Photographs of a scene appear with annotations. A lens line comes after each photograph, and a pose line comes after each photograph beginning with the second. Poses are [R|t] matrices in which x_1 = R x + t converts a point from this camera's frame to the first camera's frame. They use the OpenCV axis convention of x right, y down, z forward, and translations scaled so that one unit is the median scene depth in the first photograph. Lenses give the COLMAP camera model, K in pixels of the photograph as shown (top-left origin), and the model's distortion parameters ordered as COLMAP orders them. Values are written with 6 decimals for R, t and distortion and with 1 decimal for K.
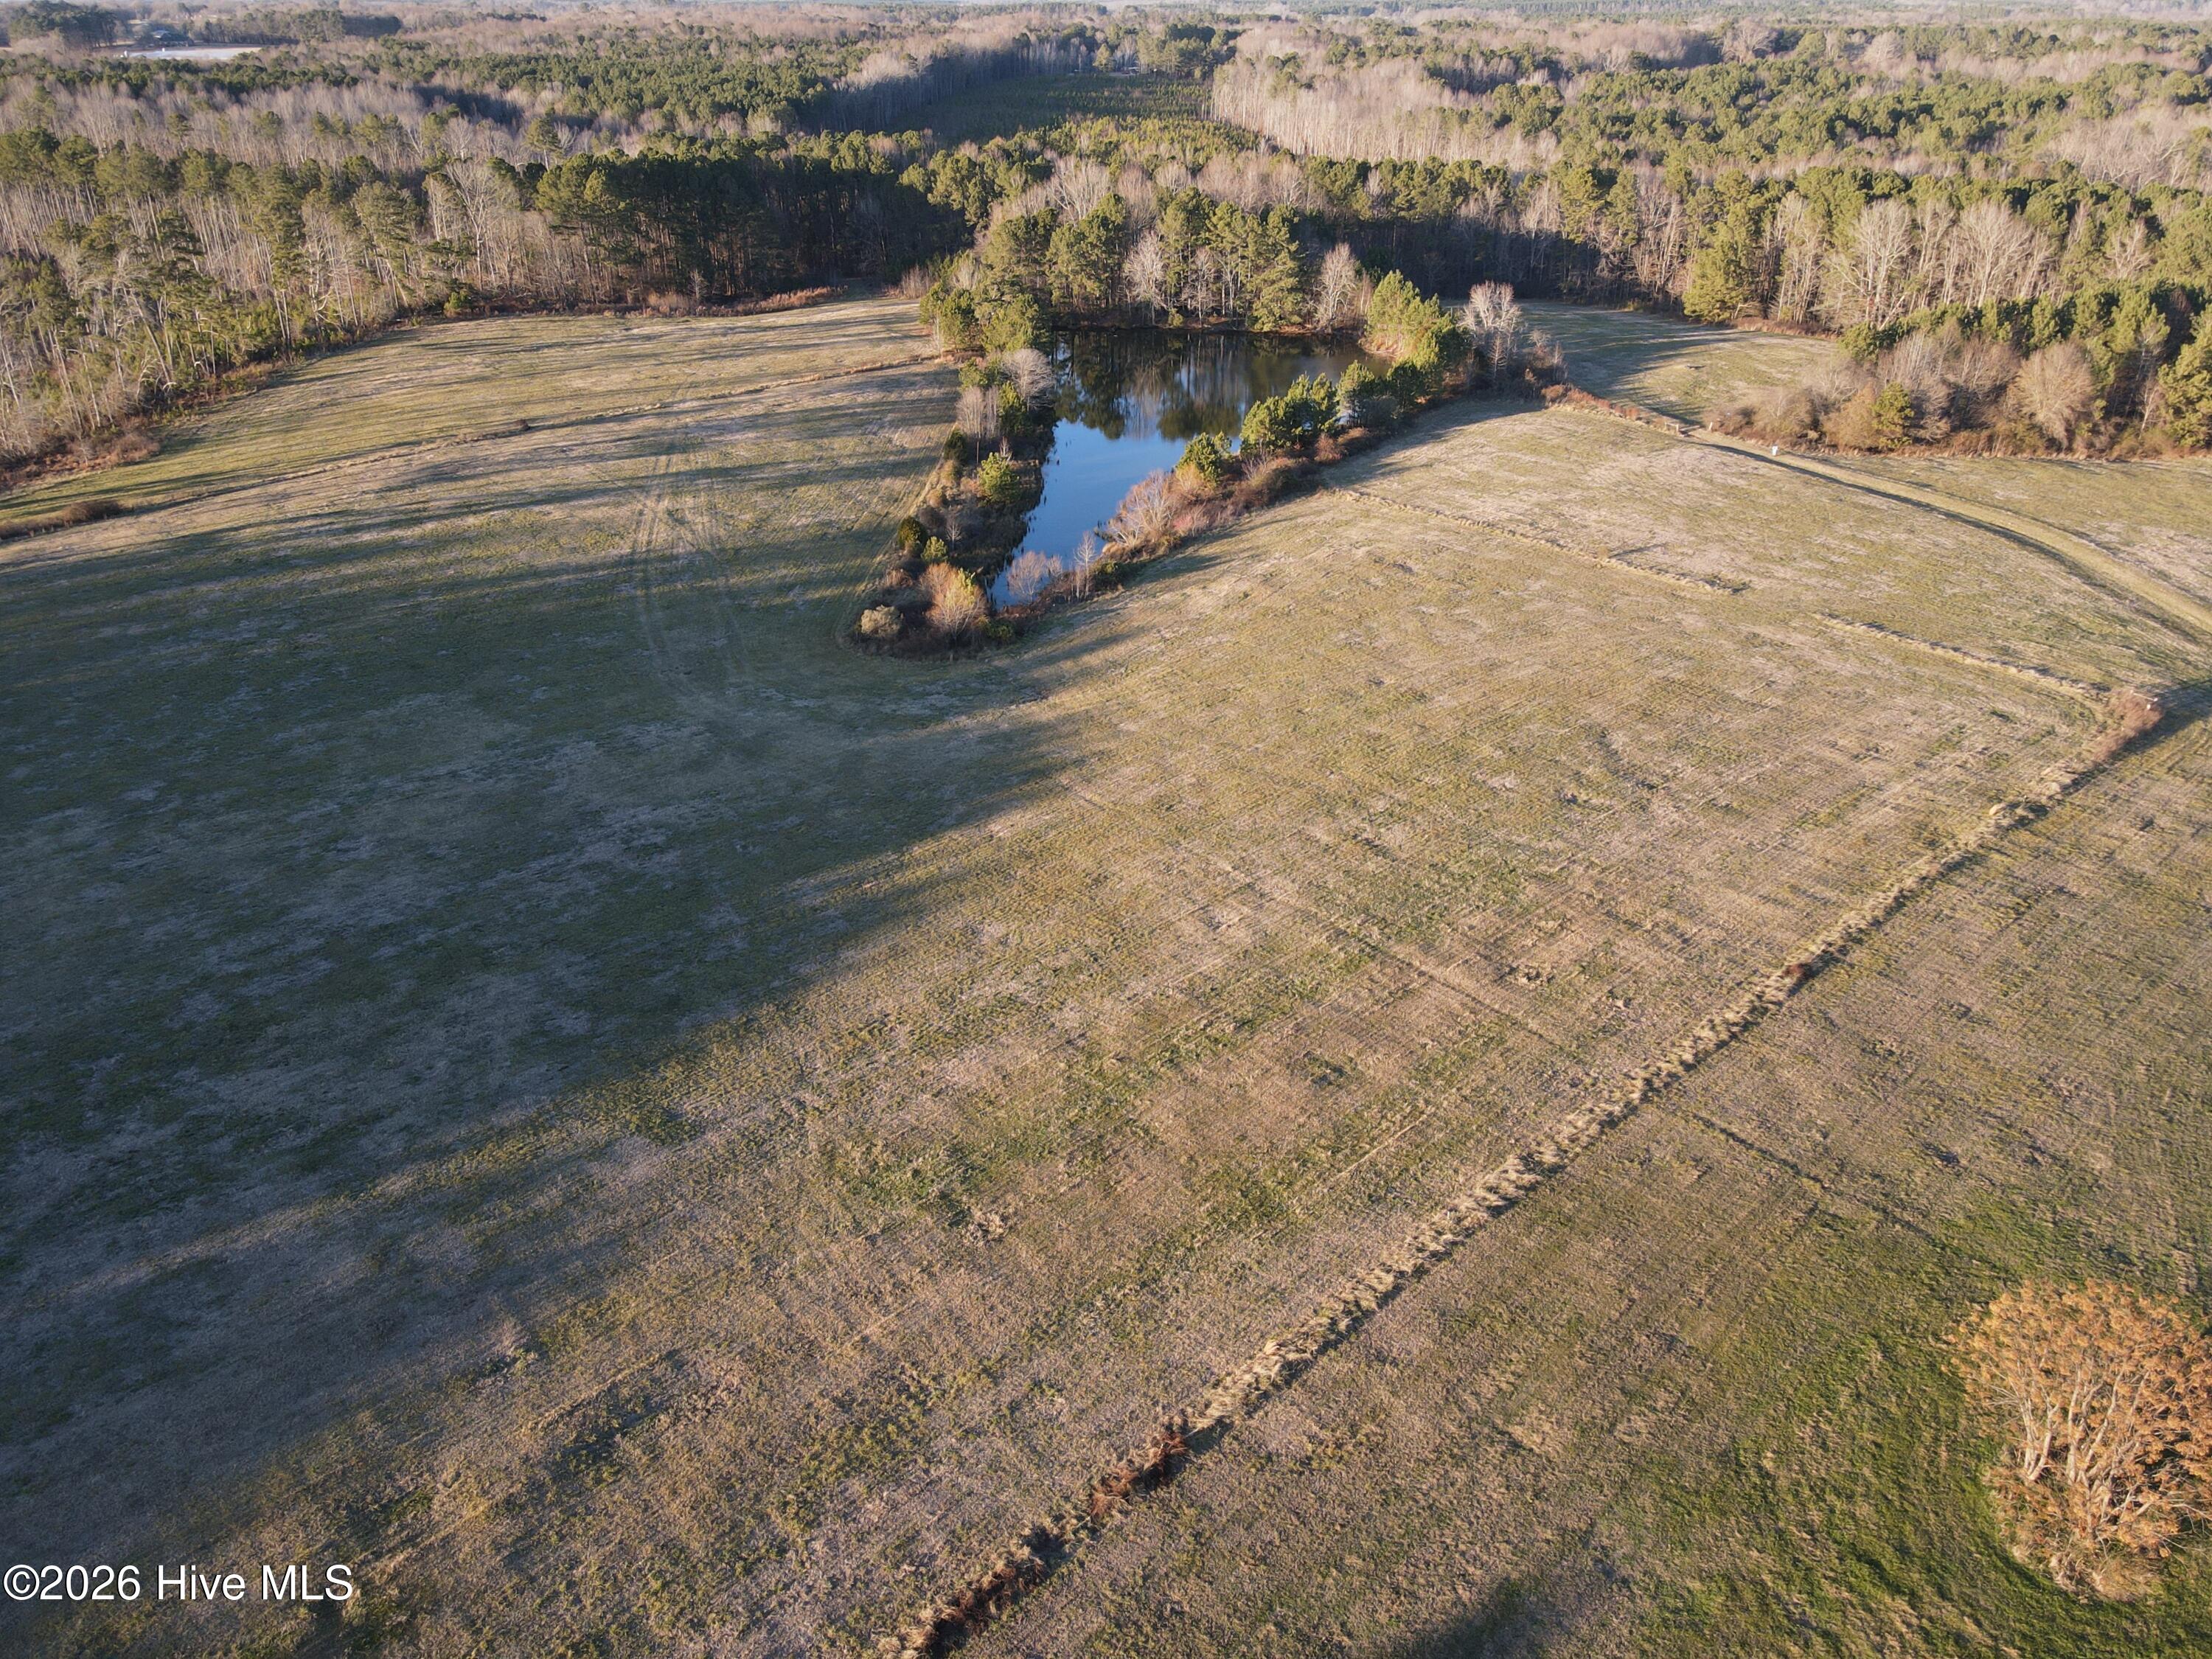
lens RADIAL K [[1607.5, 0, 1110.5], [0, 1607.5, 822.2], [0, 0, 1]] dist [0.015267, 0.001516]
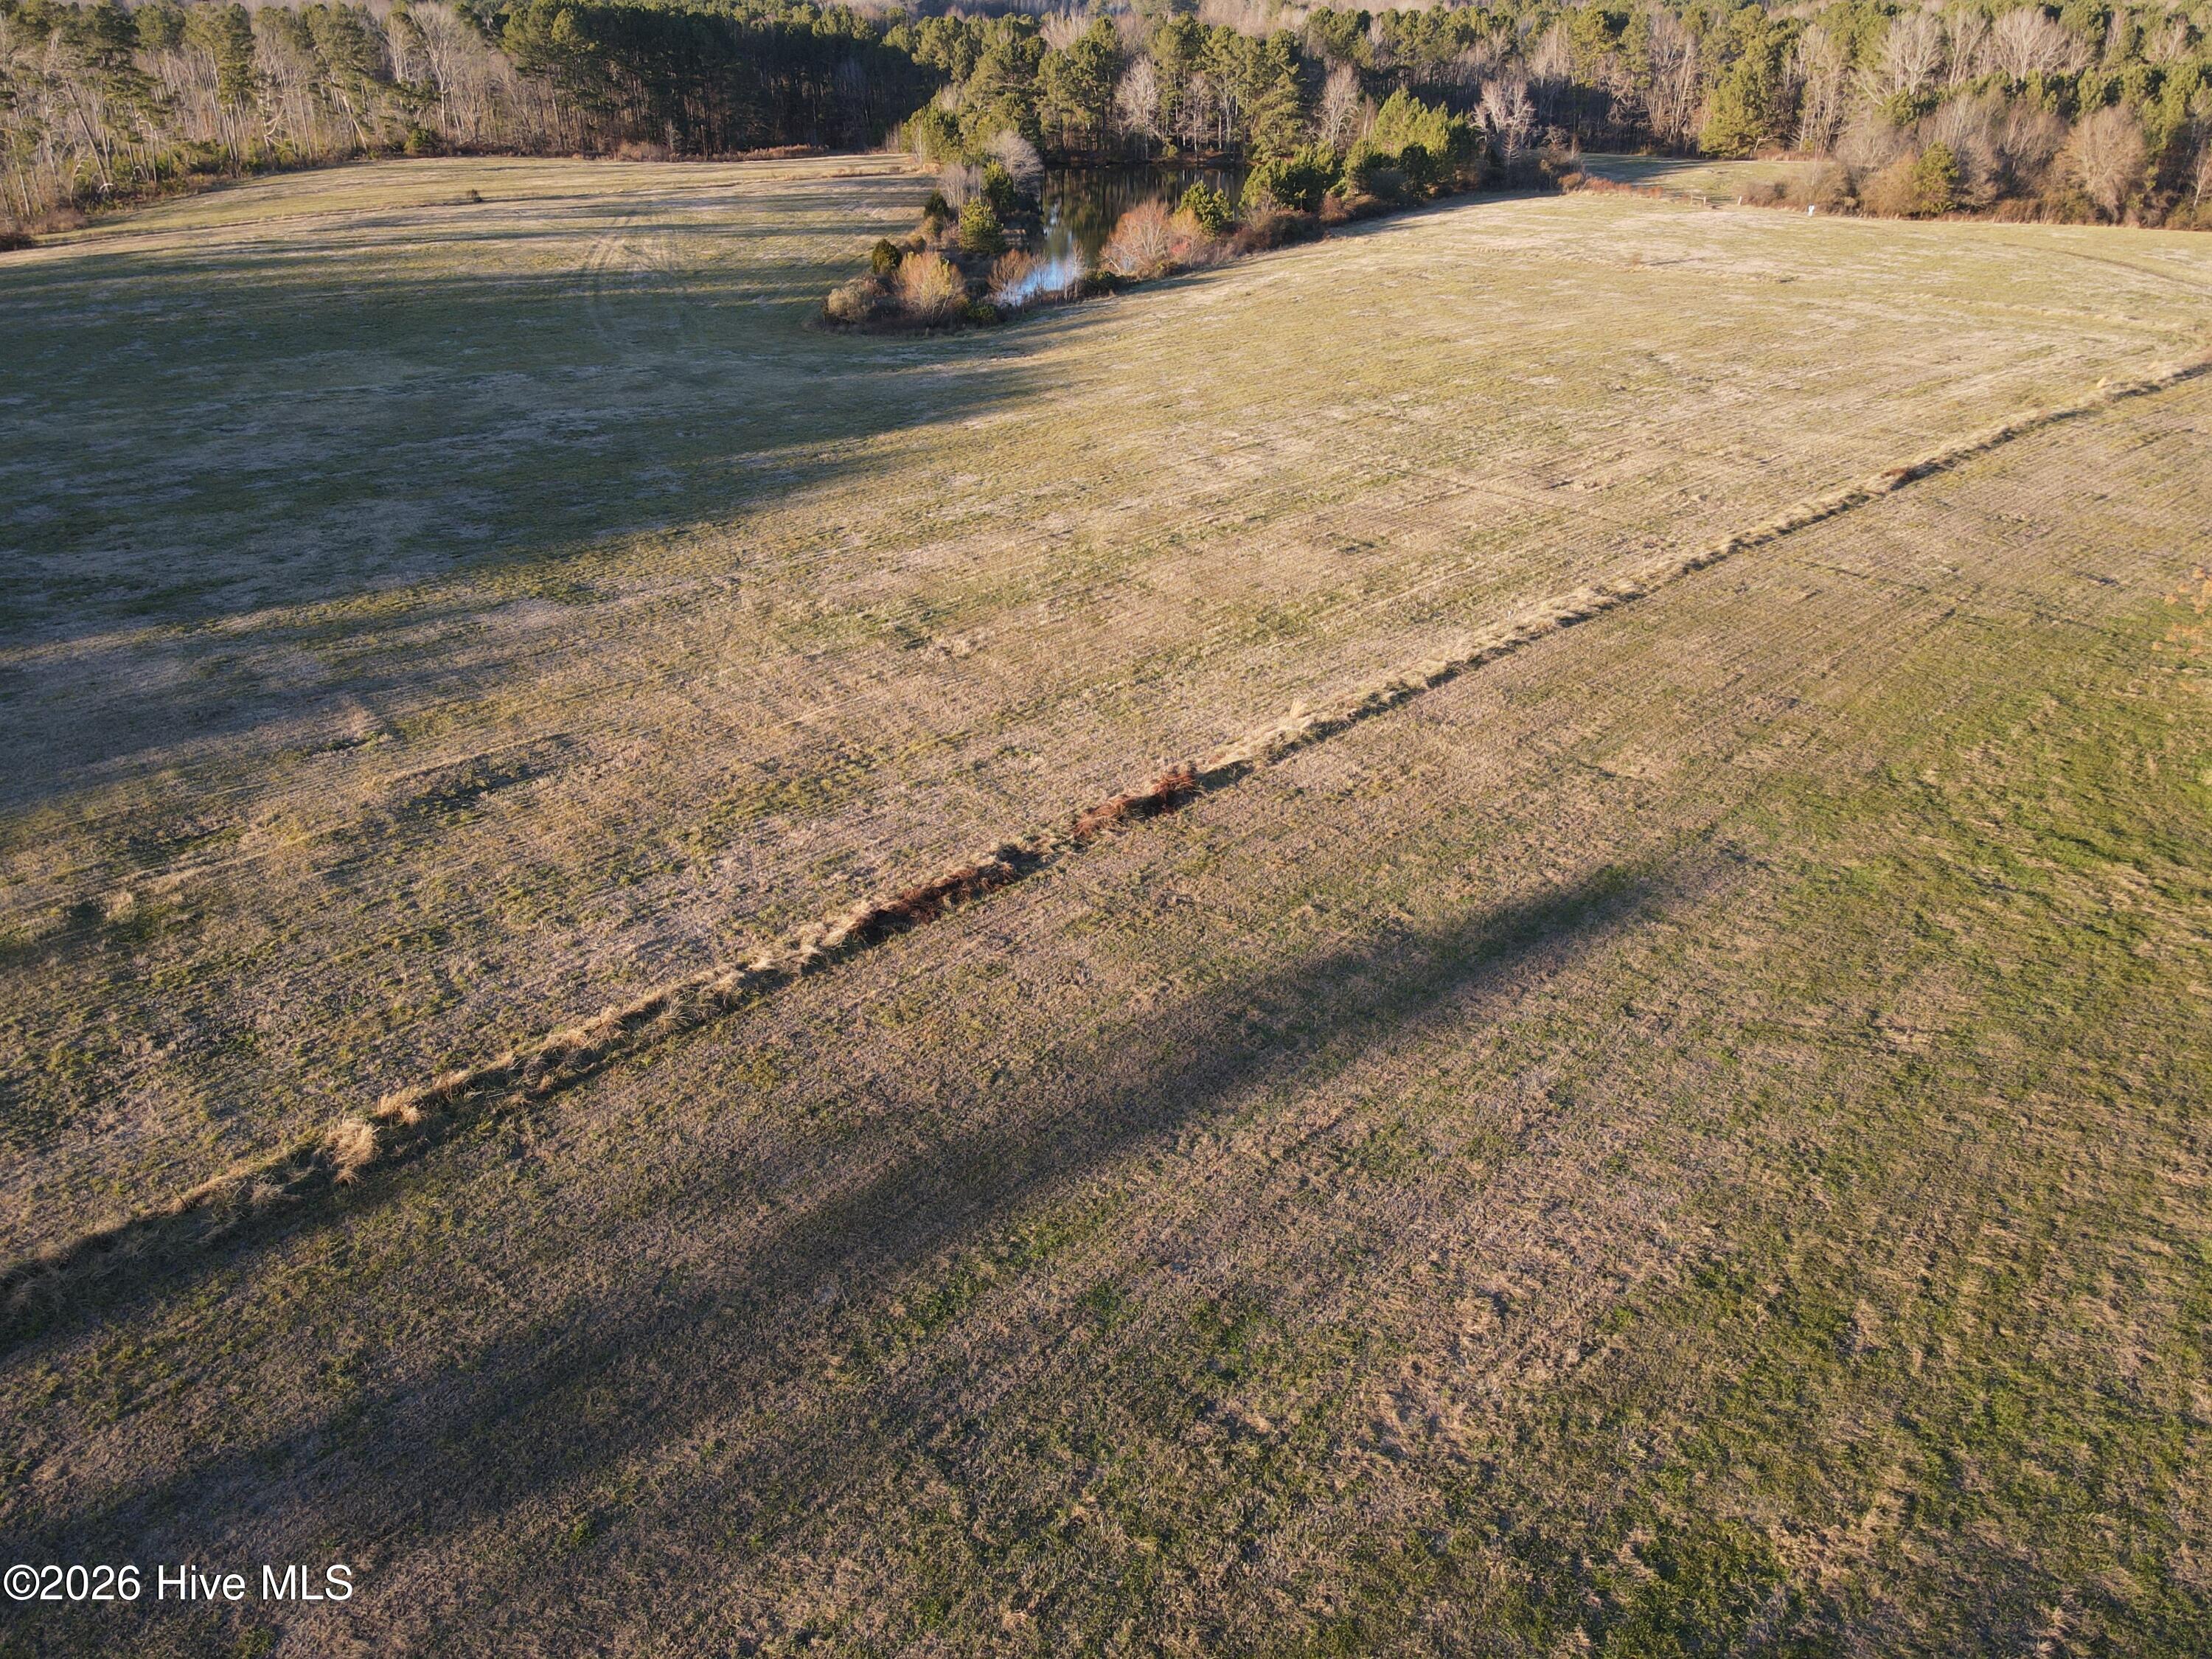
lens RADIAL K [[1607.5, 0, 1111.3], [0, 1607.5, 822.2], [0, 0, 1]] dist [0.015267, 0.001516]
pose [[0.999982, -0.005250, 0.002787, 0.002374], [0.005238, 0.999978, 0.004184, 0.268636], [-0.002809, -0.004169, 0.999987, 0.136845]]
